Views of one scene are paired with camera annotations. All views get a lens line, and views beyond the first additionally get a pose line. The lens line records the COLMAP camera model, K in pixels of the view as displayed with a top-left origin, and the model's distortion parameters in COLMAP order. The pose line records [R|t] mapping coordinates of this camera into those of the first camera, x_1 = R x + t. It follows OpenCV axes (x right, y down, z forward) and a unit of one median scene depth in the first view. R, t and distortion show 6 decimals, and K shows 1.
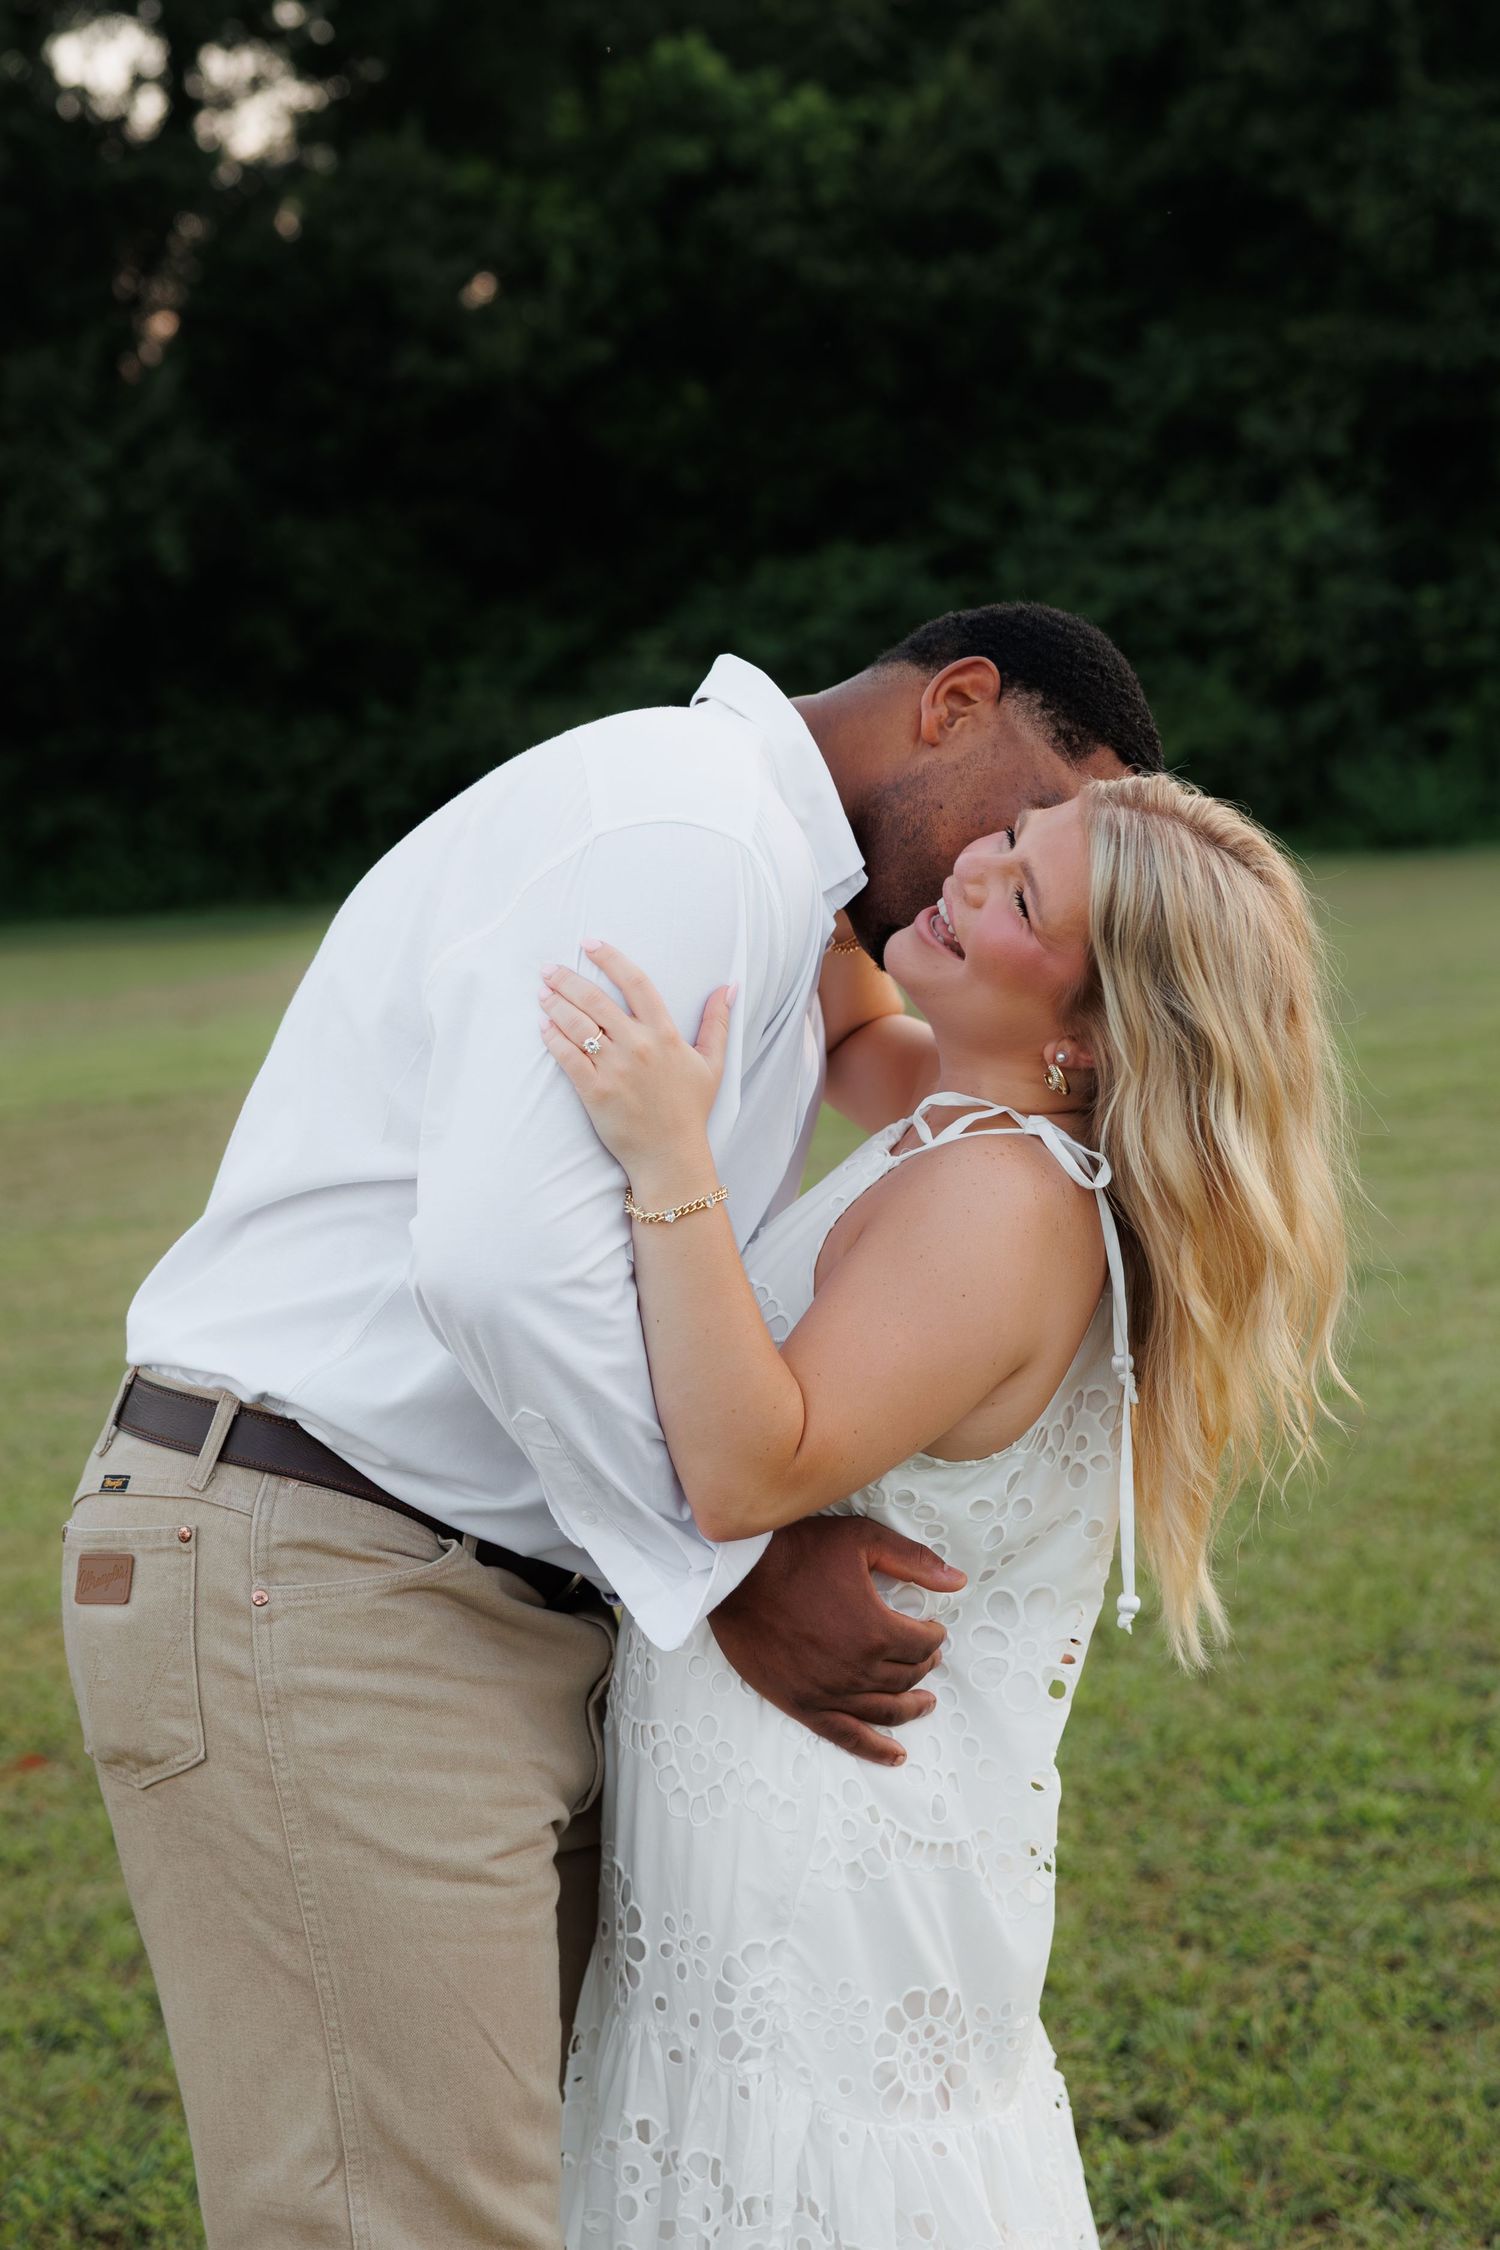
lens RADIAL K [[4161.6, 0, 830.0], [0, 4161.6, 862.6], [0, 0, 1]] dist [0.046526, 0.000000]
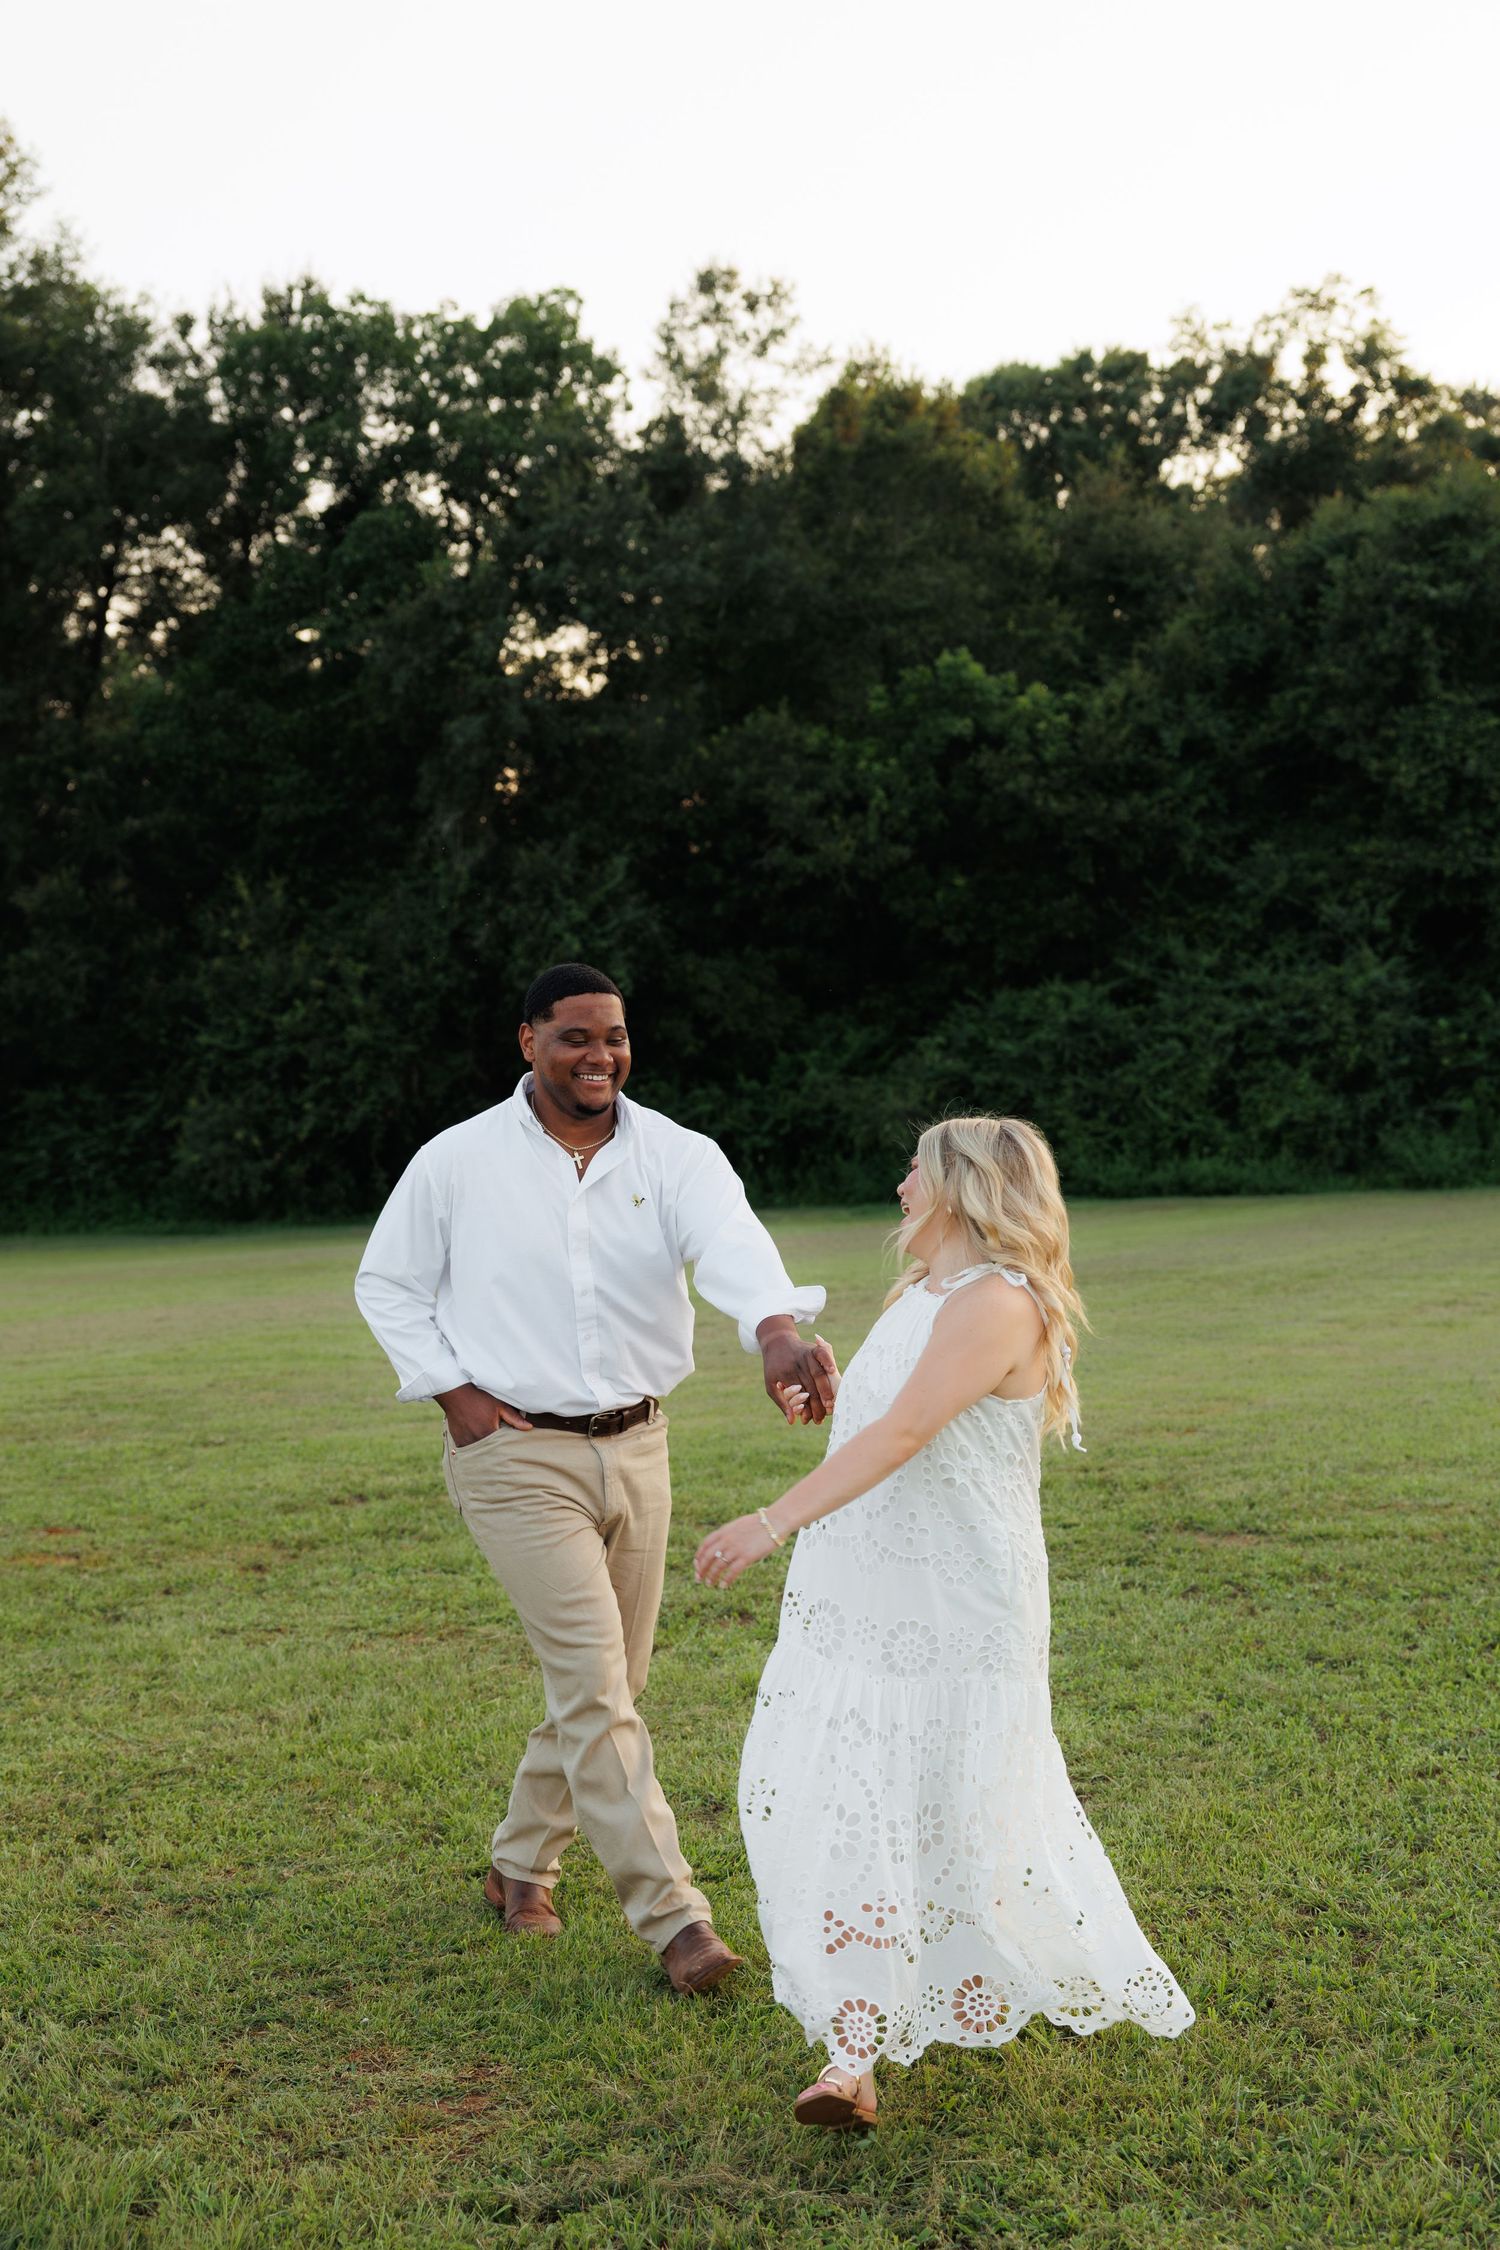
lens RADIAL K [[3120.7, 0, 836.8], [0, 3120.7, 1045.3], [0, 0, 1]] dist [0.020621, 0.000000]
pose [[0.999374, 0.021826, -0.027845, -0.044712], [-0.023227, 0.998428, -0.051010, 0.007518], [0.026687, 0.051625, 0.998310, -0.144701]]
